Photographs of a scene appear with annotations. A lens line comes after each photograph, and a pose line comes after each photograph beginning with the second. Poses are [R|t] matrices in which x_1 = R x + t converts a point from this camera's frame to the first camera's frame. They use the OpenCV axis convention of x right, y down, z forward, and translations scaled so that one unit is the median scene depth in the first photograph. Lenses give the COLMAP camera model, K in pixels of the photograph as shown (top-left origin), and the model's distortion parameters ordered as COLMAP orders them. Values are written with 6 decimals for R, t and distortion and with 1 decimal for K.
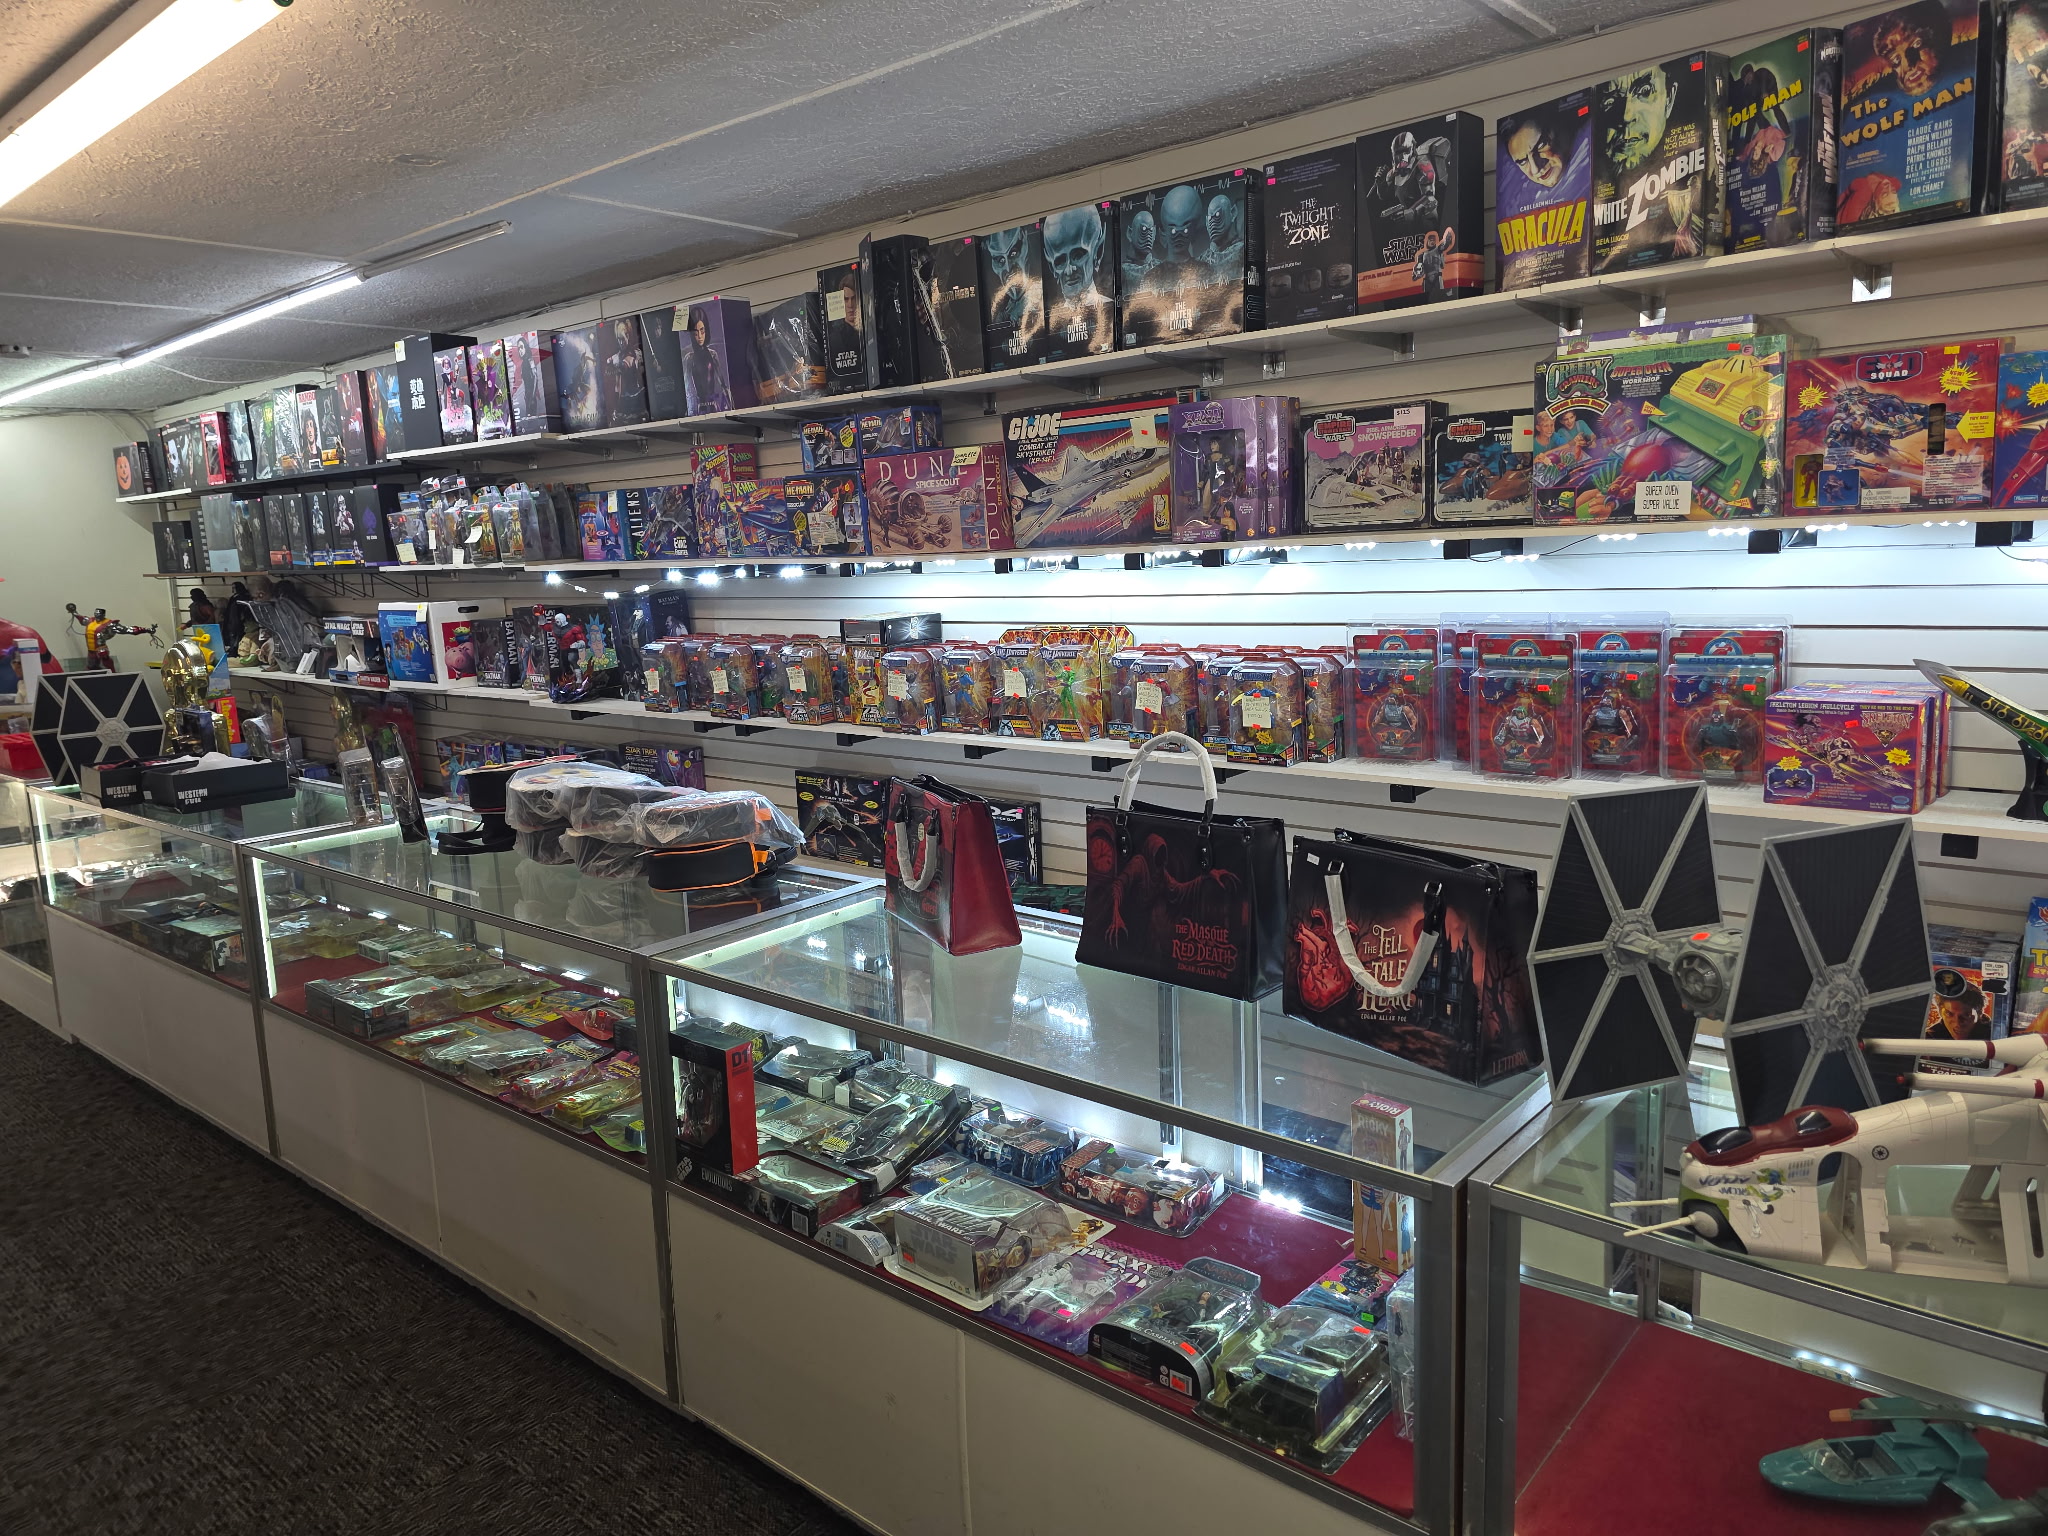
lens RADIAL K [[1430.5, 0, 1024.2], [0, 1430.5, 765.6], [0, 0, 1]] dist [-0.014811, -0.009635]
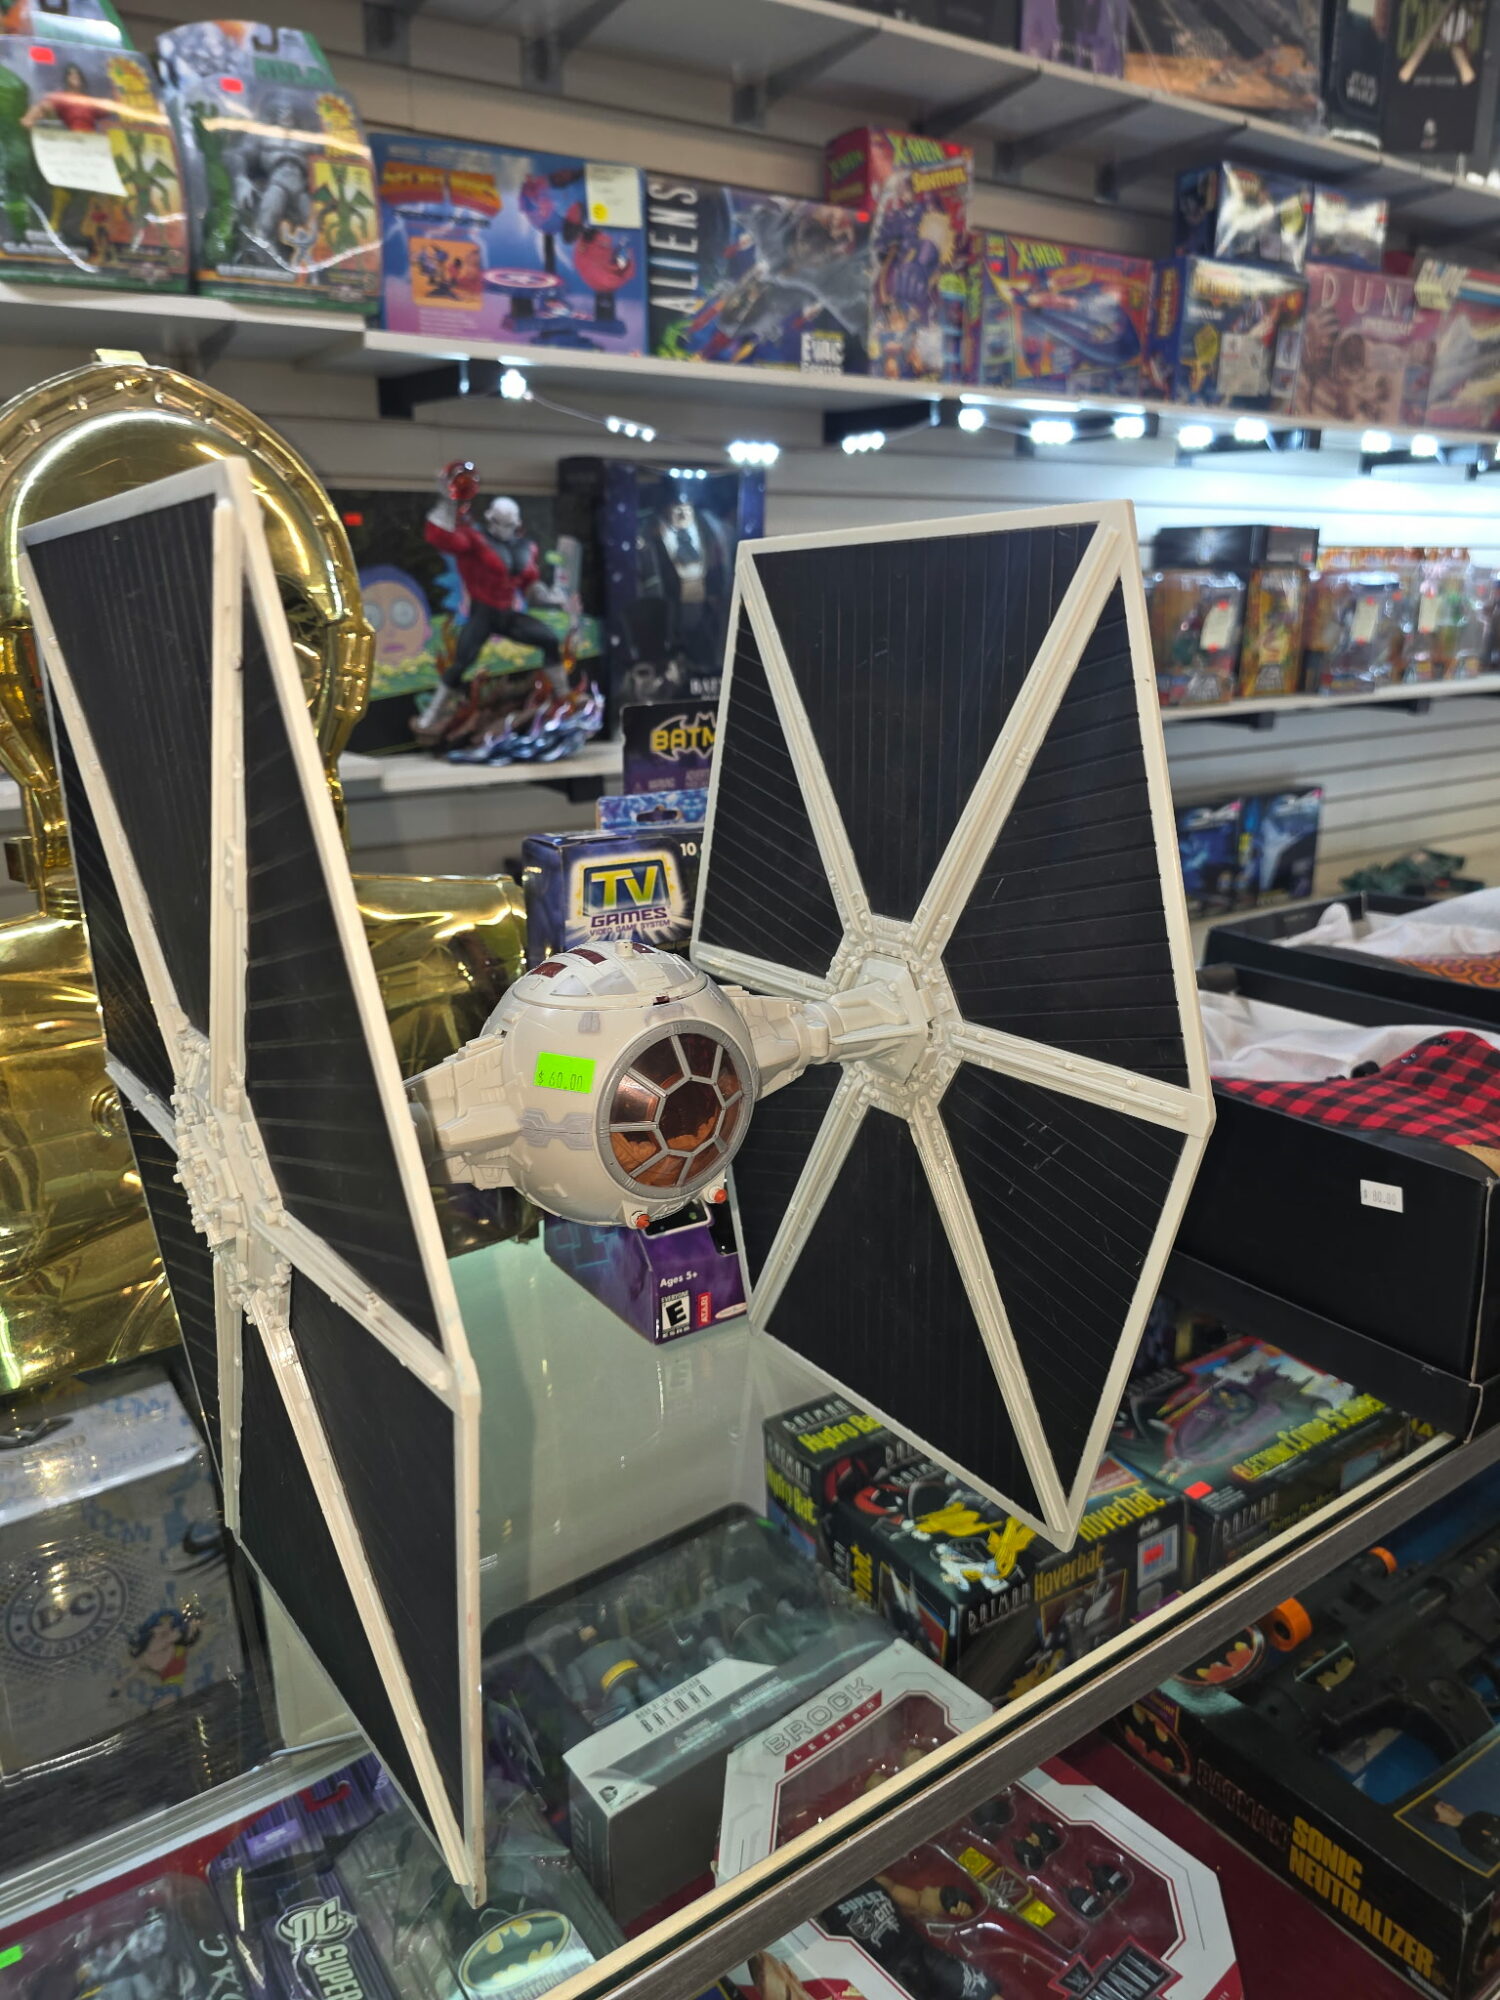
lens RADIAL K [[1397.0, 0, 749.7], [0, 1397.0, 996.7], [0, 0, 1]] dist [-0.014811, -0.009635]
pose [[0.238222, -0.226508, 0.944428, -0.805529], [0.172316, 0.966853, 0.188422, -0.055768], [-0.955802, 0.117854, 0.269357, 1.081201]]
